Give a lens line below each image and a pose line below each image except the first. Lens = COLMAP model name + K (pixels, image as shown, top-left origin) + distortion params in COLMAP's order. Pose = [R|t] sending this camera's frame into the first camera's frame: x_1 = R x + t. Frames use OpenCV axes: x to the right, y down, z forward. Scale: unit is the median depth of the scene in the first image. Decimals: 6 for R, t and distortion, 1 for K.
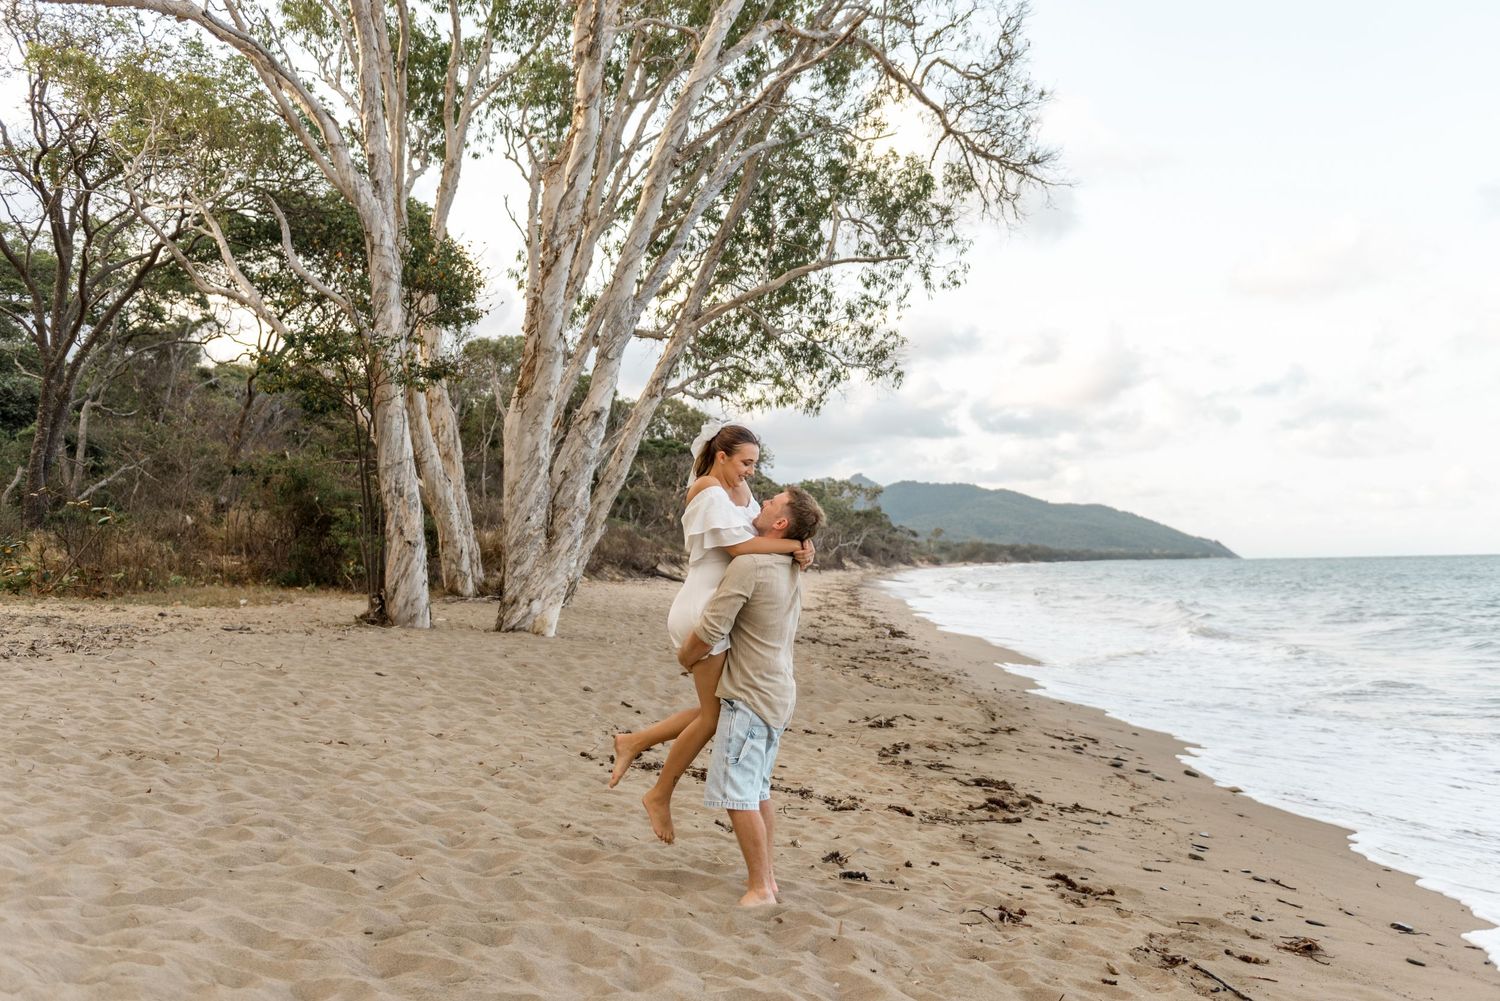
lens RADIAL K [[1480.1, 0, 757.5], [0, 1480.1, 496.9], [0, 0, 1]] dist [0.000710, 0.003514]
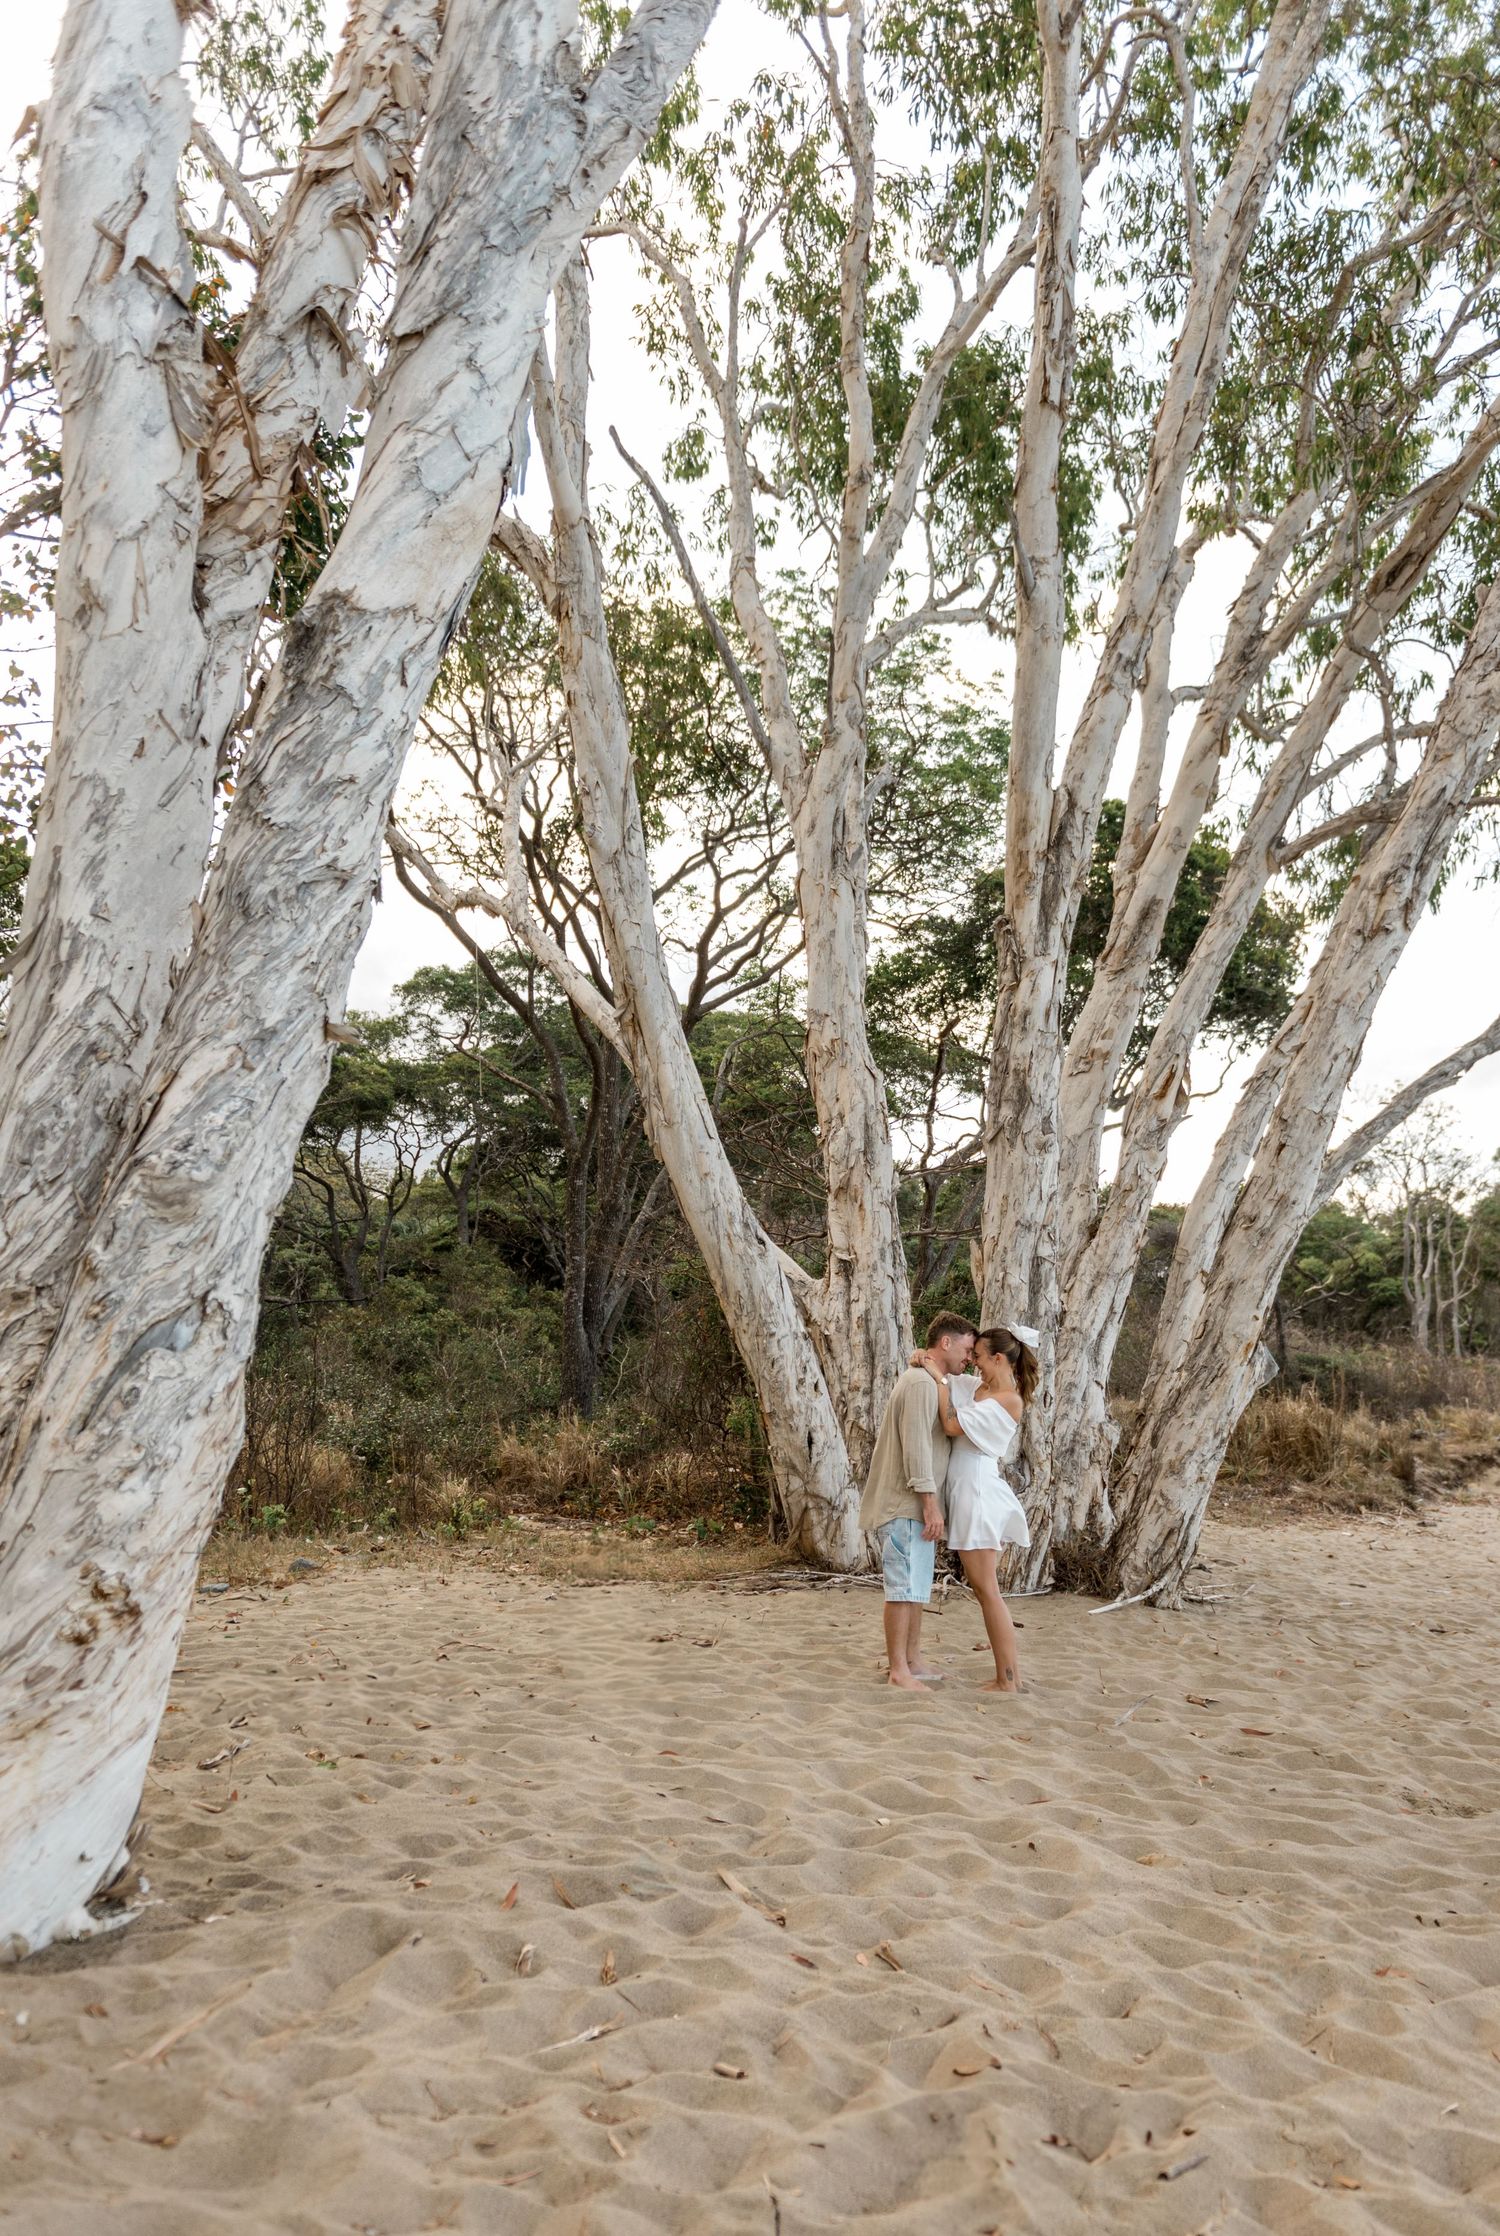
lens RADIAL K [[1695.6, 0, 794.7], [0, 1695.6, 1265.1], [0, 0, 1]] dist [-0.000368, -0.000672]
pose [[0.805775, -0.073395, -0.587656, 0.037485], [0.031550, 0.996202, -0.081160, 0.027872], [0.591380, 0.046856, 0.805030, 0.668404]]
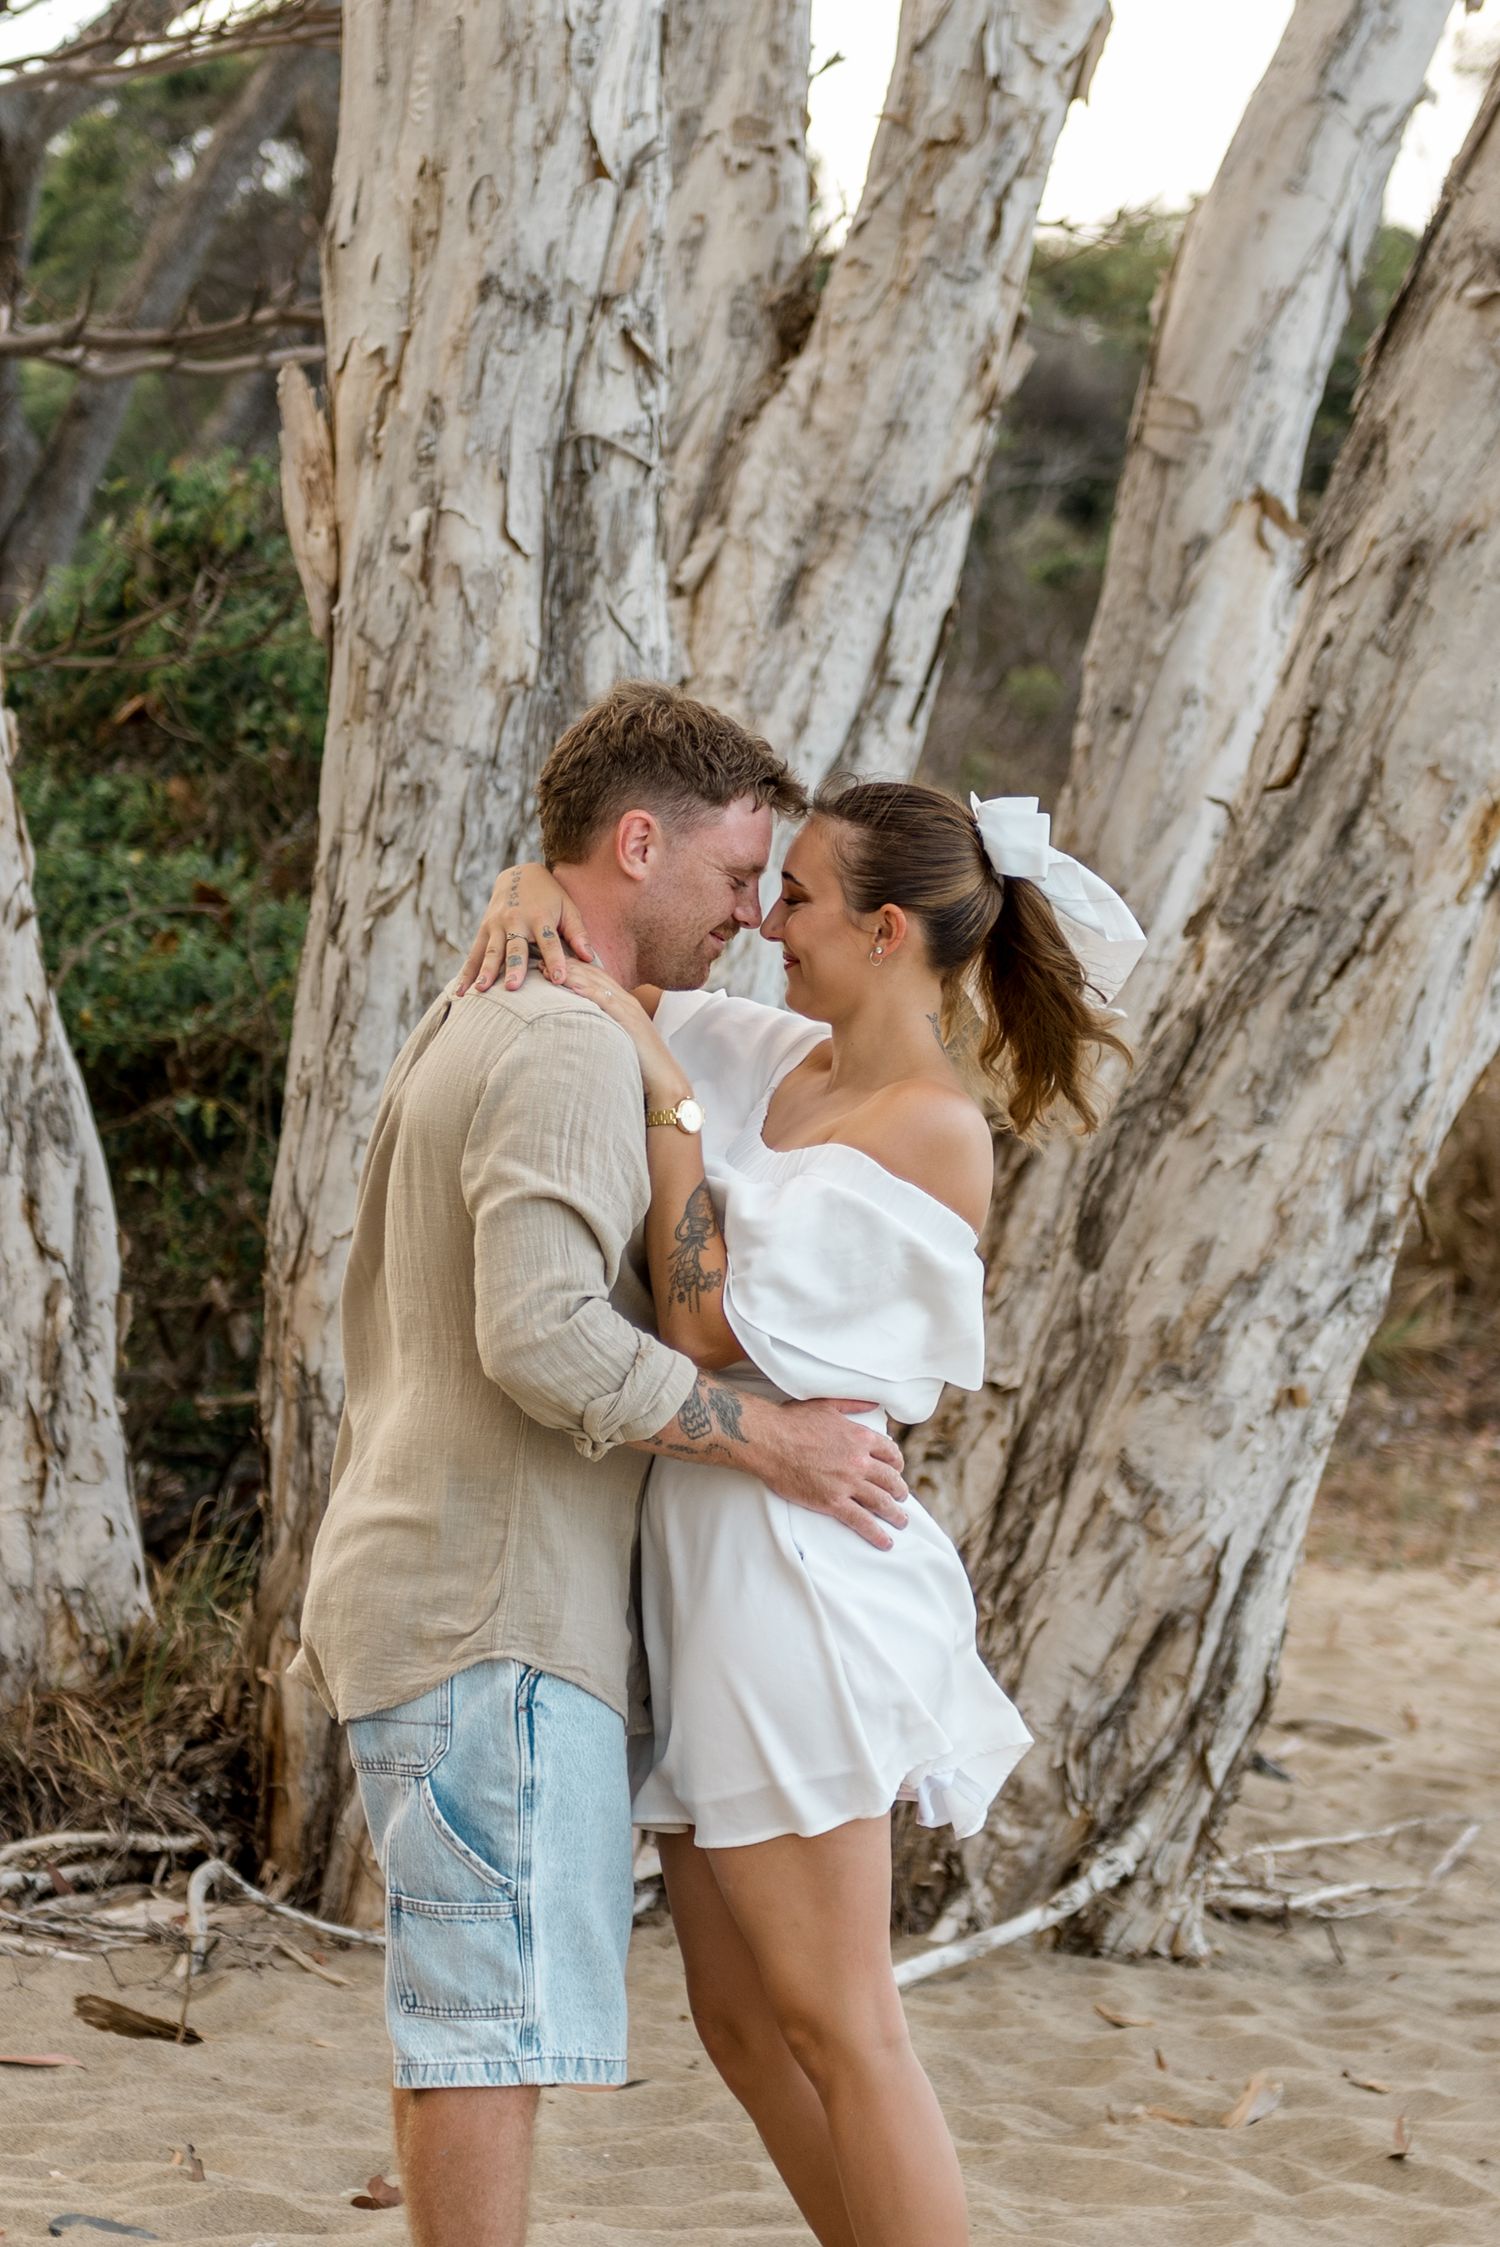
lens RADIAL K [[7137.8, 0, 702.2], [0, 7137.8, 971.6], [0, 0, 1]] dist [0.035962, -0.101196]
pose [[0.897466, -0.055014, -0.437640, 0.018399], [0.058223, 0.998285, -0.006093, 0.026150], [0.437225, -0.020012, 0.899130, 0.686889]]
